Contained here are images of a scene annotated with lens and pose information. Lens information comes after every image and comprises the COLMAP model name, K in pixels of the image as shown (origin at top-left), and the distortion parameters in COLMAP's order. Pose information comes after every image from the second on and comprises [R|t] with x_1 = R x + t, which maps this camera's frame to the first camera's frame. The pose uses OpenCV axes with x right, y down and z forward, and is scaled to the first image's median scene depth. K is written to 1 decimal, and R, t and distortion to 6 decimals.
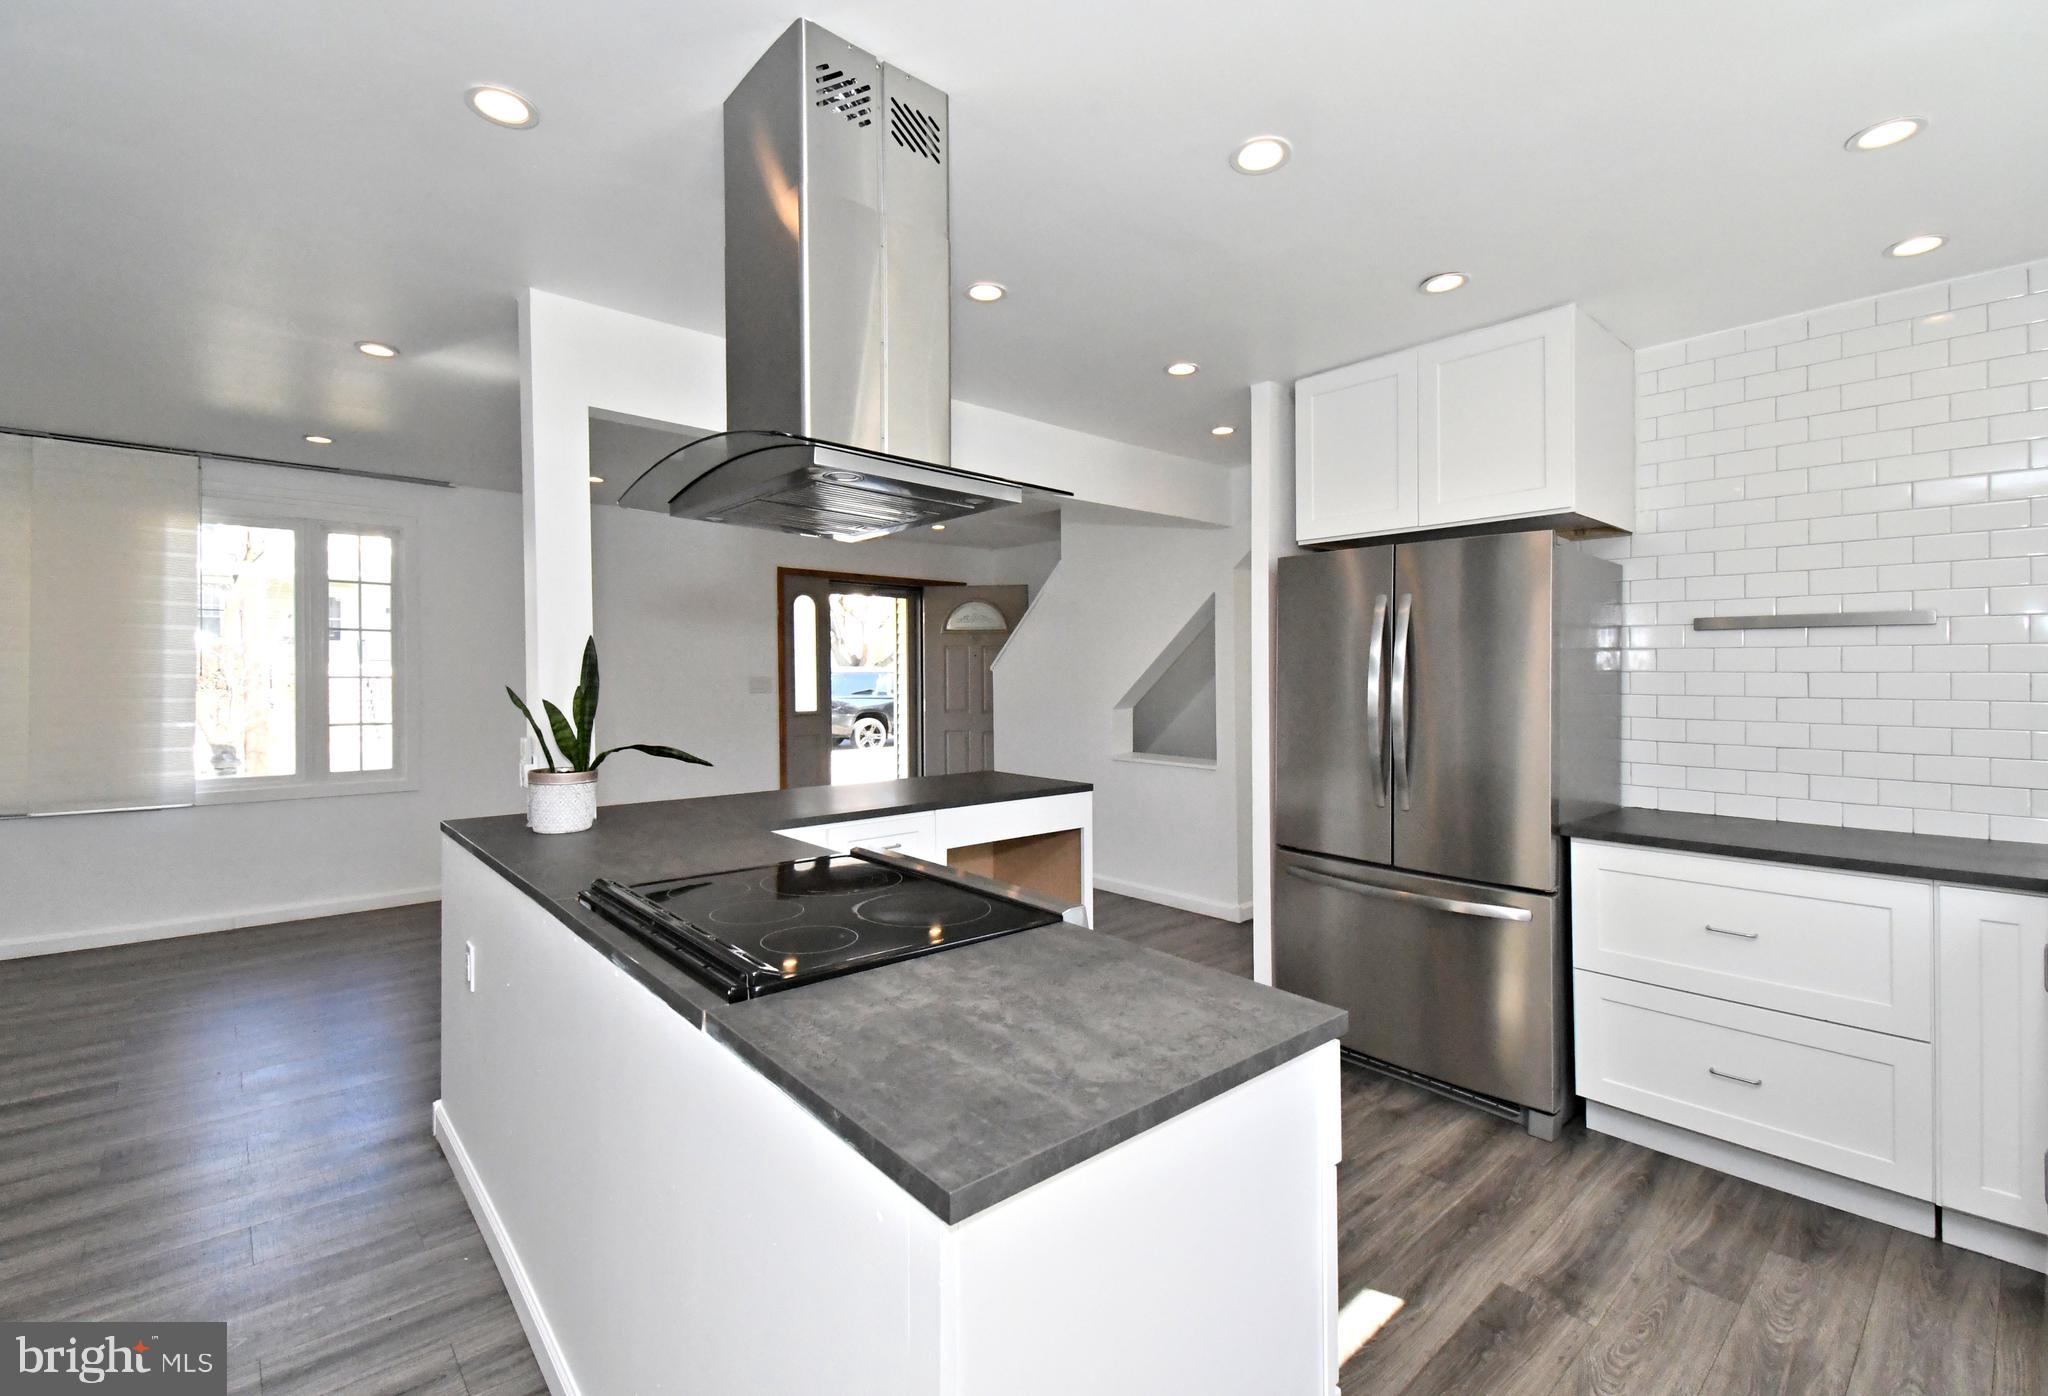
lens RADIAL K [[911.9, 0, 980.5], [0, 911.9, 664.3], [0, 0, 1]] dist [0.029728, -0.004012]
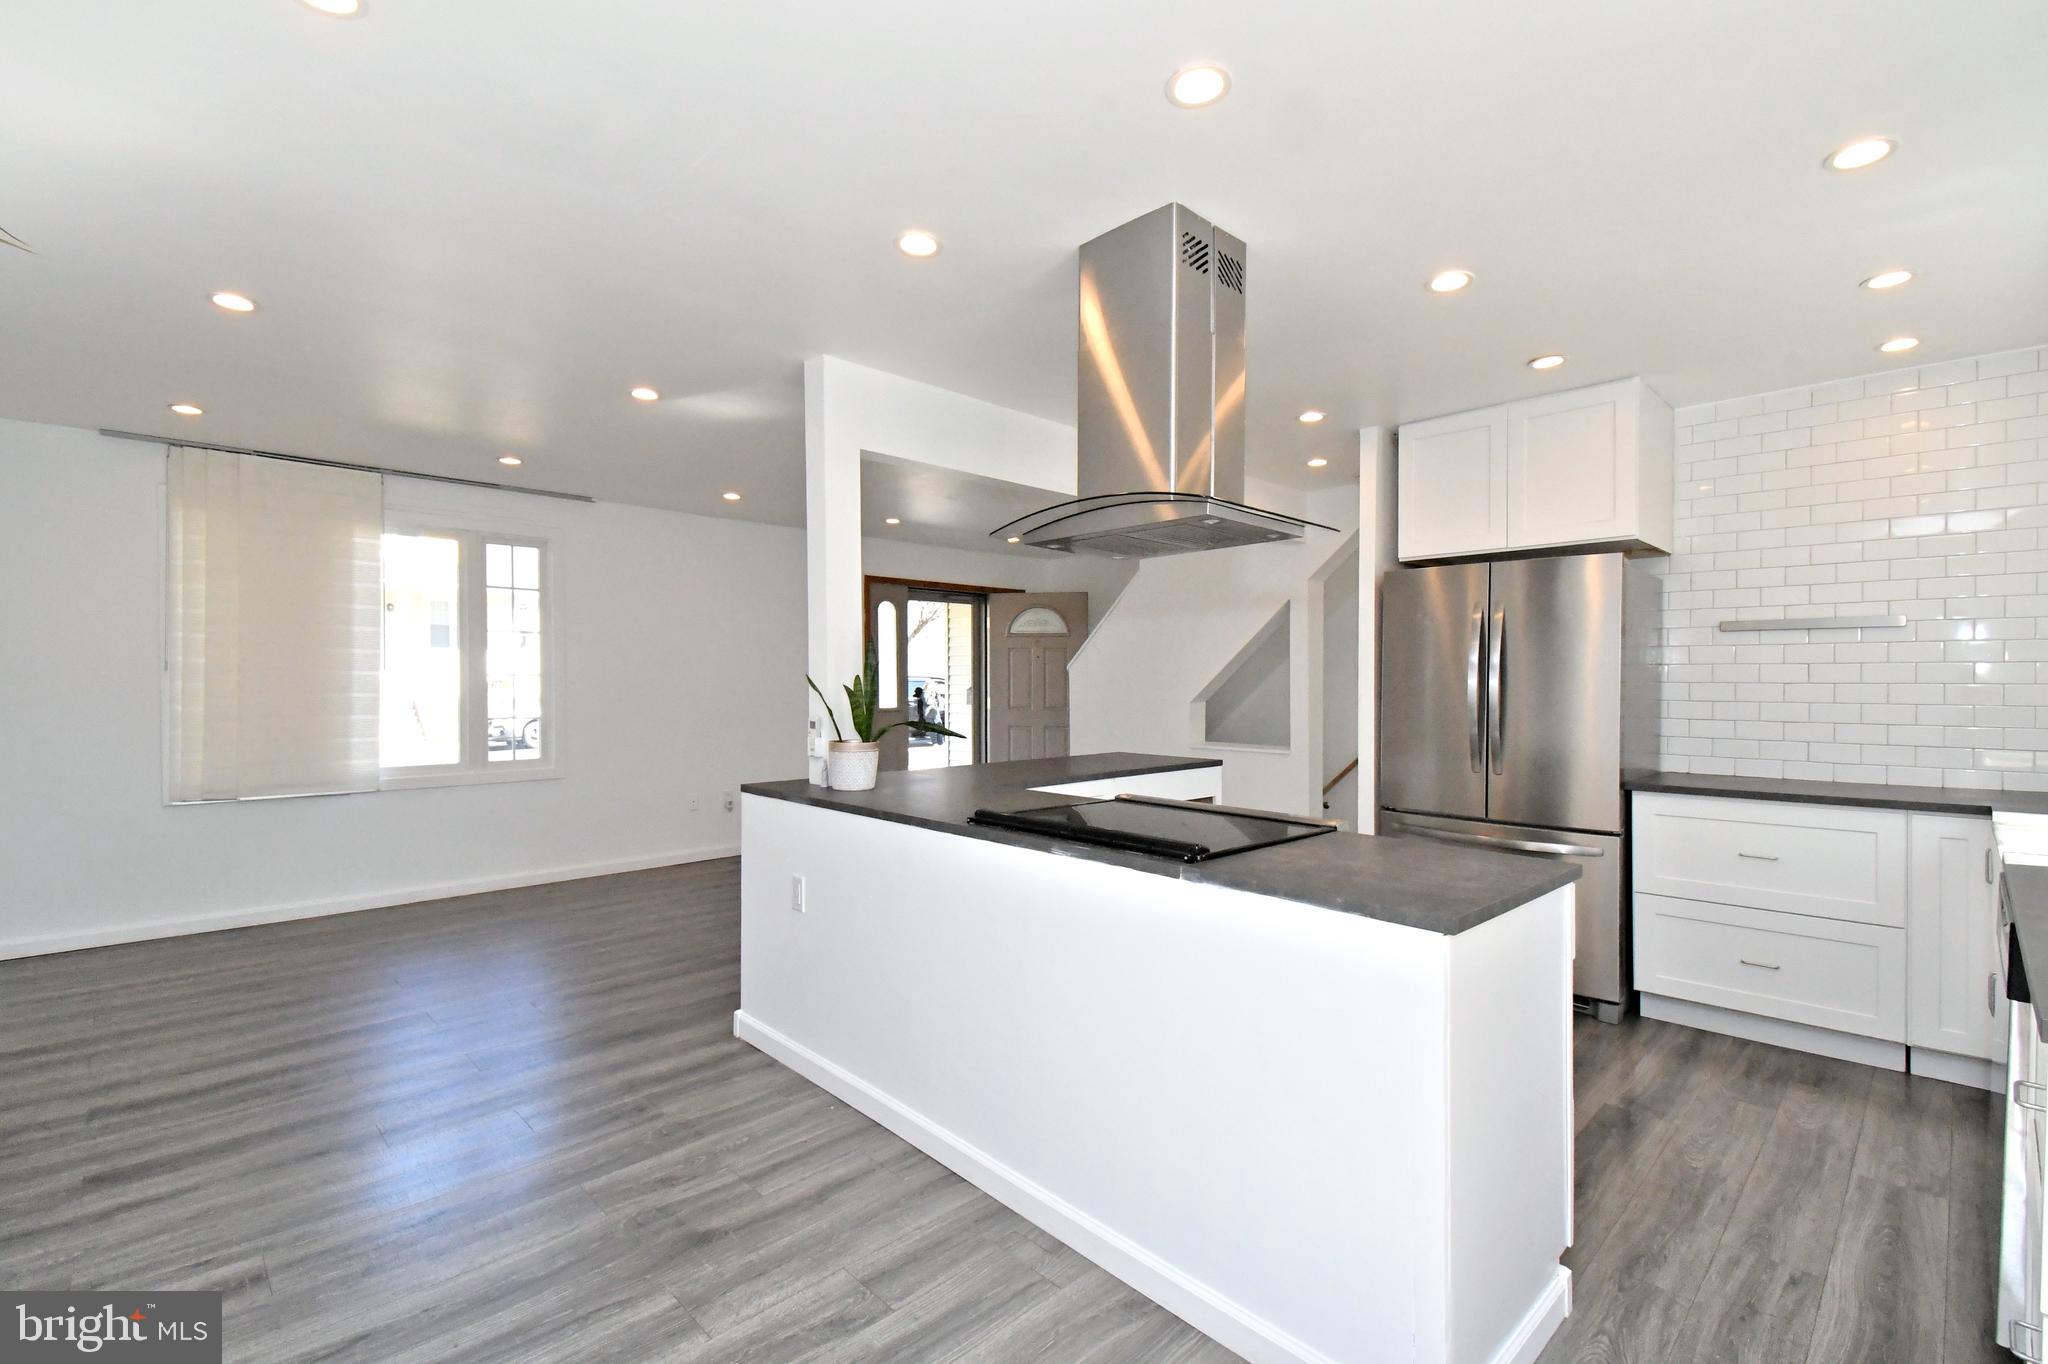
lens RADIAL K [[900.3, 0, 1013.9], [0, 900.3, 678.4], [0, 0, 1]] dist [0.032614, -0.002110]
pose [[0.998598, -0.001048, 0.052918, -0.271131], [0.000526, 0.999951, 0.009878, 0.015286], [-0.052925, -0.009837, 0.998550, -0.212926]]
